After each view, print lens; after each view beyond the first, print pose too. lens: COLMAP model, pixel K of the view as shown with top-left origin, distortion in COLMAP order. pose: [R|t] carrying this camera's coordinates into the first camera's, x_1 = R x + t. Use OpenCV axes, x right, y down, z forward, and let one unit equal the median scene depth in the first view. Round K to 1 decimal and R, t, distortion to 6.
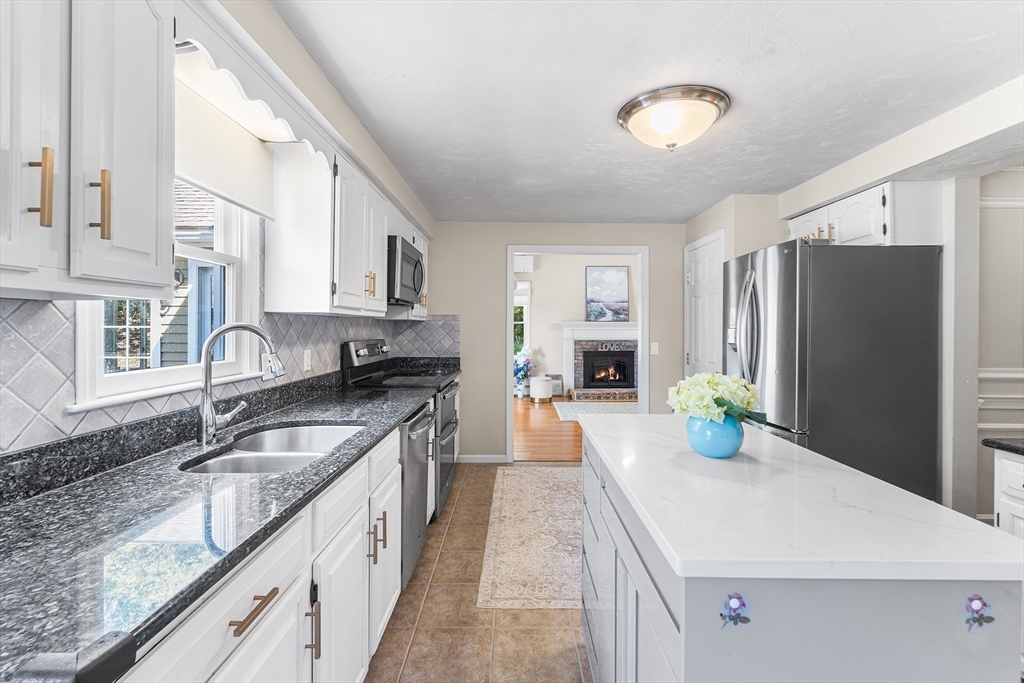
lens RADIAL K [[457.0, 0, 510.6], [0, 457.0, 328.2], [0, 0, 1]] dist [-0.009026, 0.001515]
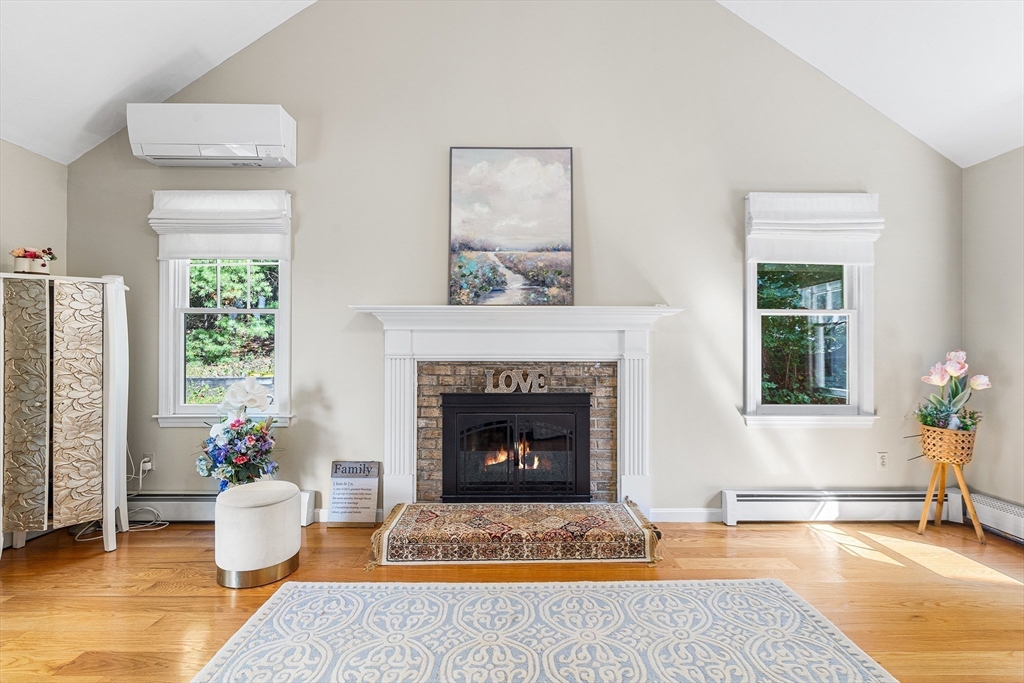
lens RADIAL K [[457.0, 0, 510.1], [0, 457.0, 342.5], [0, 0, 1]] dist [-0.009026, 0.001515]
pose [[0.999980, 0.003149, 0.005516, 0.463163], [-0.003087, 0.999932, -0.011209, 0.035289], [-0.005551, 0.011192, 0.999922, 1.457368]]
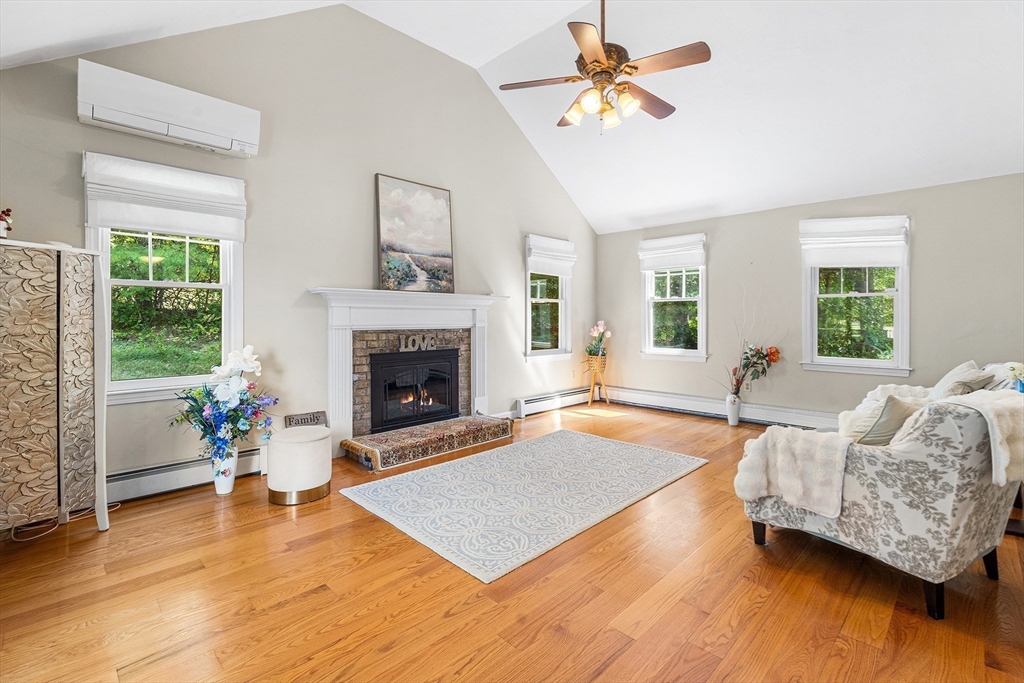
lens RADIAL K [[459.4, 0, 507.5], [0, 459.4, 317.1], [0, 0, 1]] dist [-0.003398, -0.000098]
pose [[0.718001, 0.002485, 0.696037, -0.150153], [0.002187, 0.999981, -0.005826, 0.035192], [-0.696038, 0.005706, 0.717982, 1.259707]]
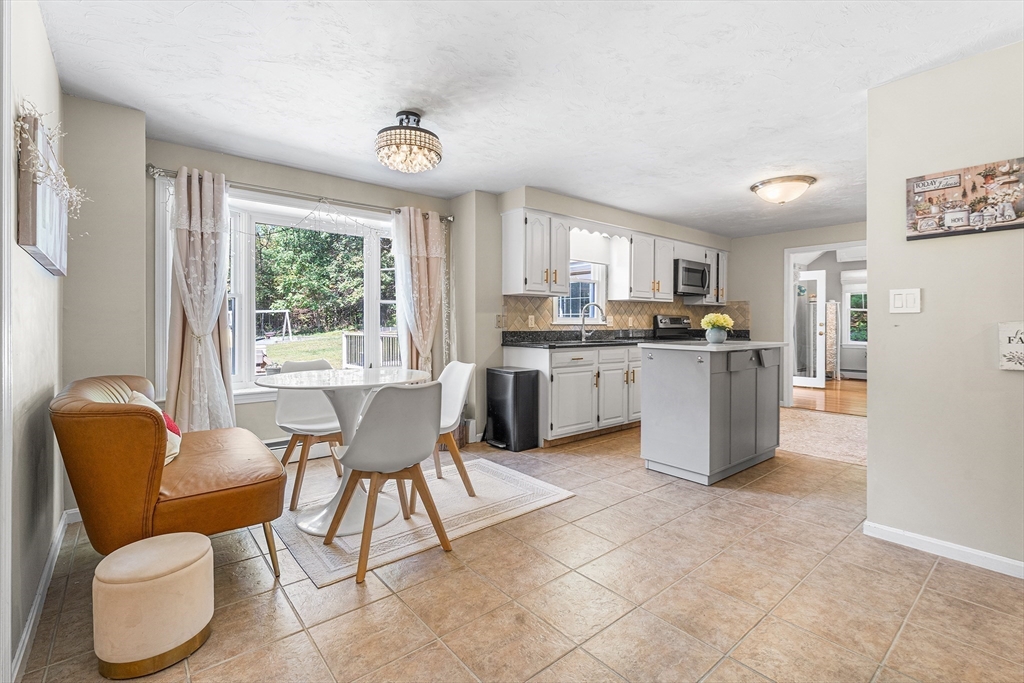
lens RADIAL K [[457.0, 0, 526.0], [0, 457.0, 325.9], [0, 0, 1]] dist [-0.009026, 0.001515]
pose [[0.658486, 0.006076, -0.752568, 0.570377], [-0.003977, 0.999982, 0.004594, 0.052022], [0.752582, -0.000032, 0.658498, -0.544052]]
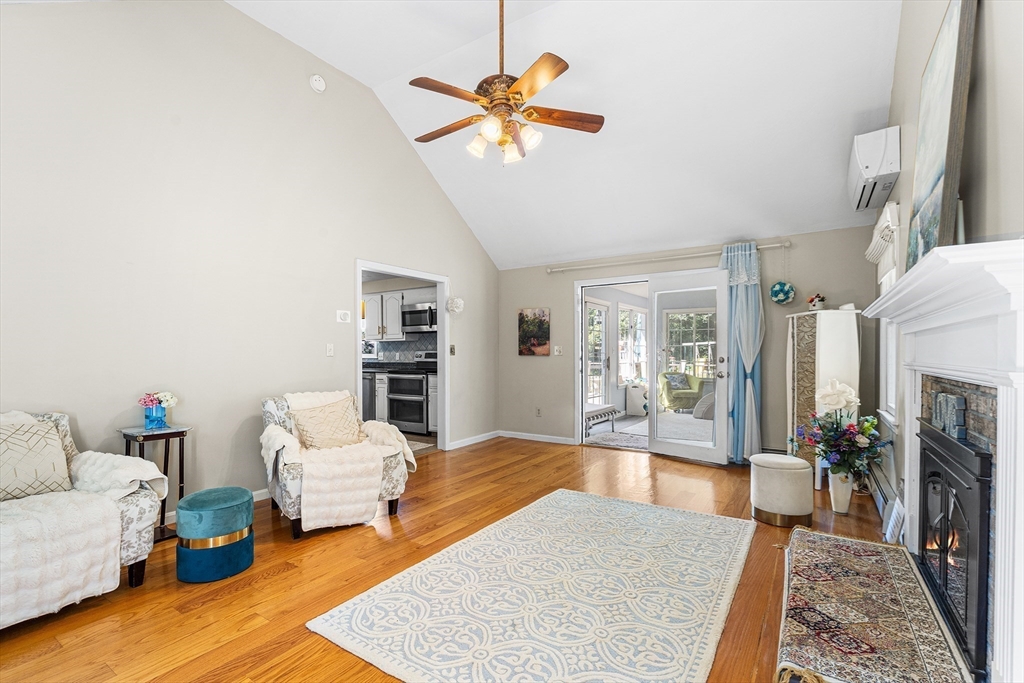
lens RADIAL K [[457.0, 0, 498.5], [0, 457.0, 359.6], [0, 0, 1]] dist [-0.009026, 0.001515]
pose [[-0.566517, 0.011514, -0.823969, 1.042122], [0.000900, 0.999910, 0.013354, 0.032227], [0.824049, 0.006823, -0.566477, 2.046733]]
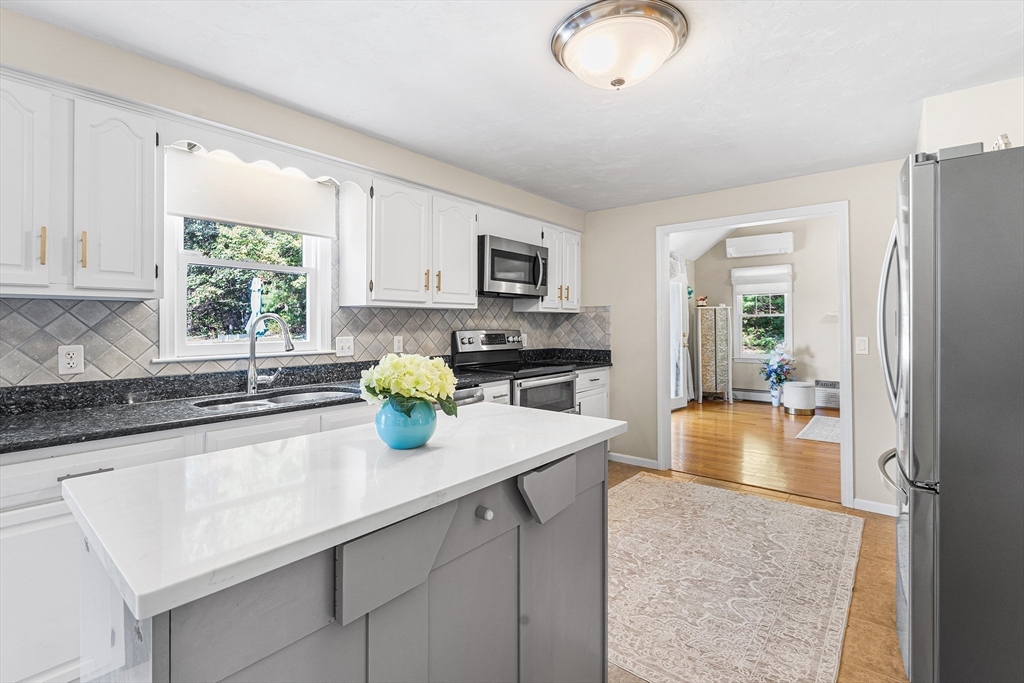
lens RADIAL K [[457.0, 0, 518.2], [0, 457.0, 322.1], [0, 0, 1]] dist [-0.009026, 0.001515]
pose [[0.779598, -0.007019, -0.626241, 0.378333], [0.003301, 0.999969, -0.007099, 0.011952], [0.626272, 0.003467, 0.779597, 0.142549]]
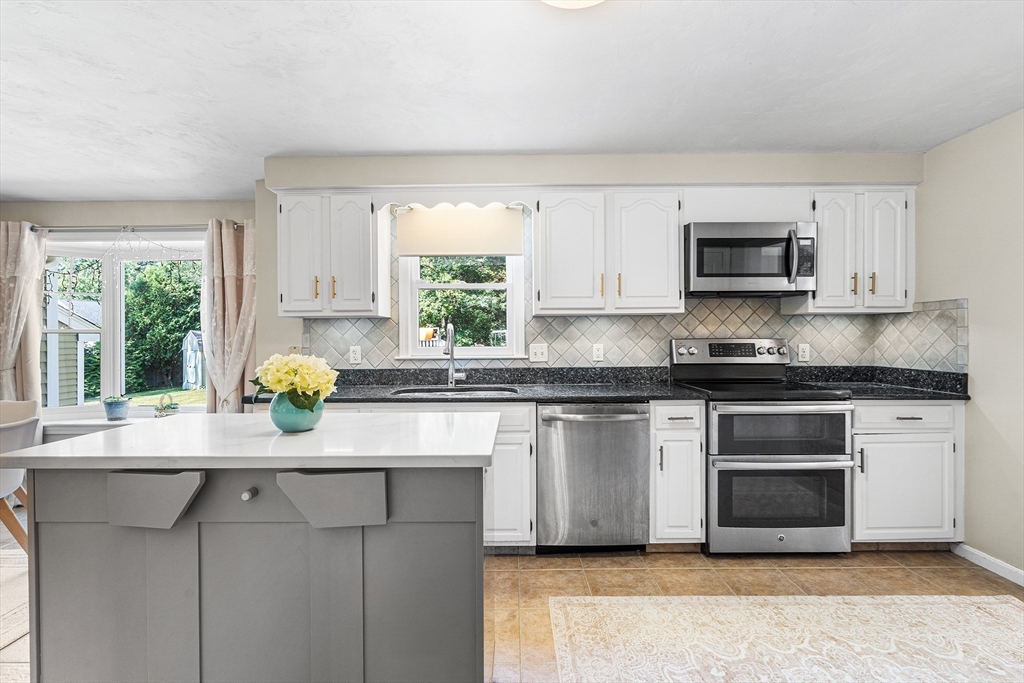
lens RADIAL K [[457.0, 0, 519.7], [0, 457.0, 338.4], [0, 0, 1]] dist [-0.009026, 0.001515]
pose [[0.013293, -0.005366, -0.999897, 0.494580], [0.004141, 0.999977, -0.005311, 0.023505], [0.999903, -0.004070, 0.013315, 0.487866]]
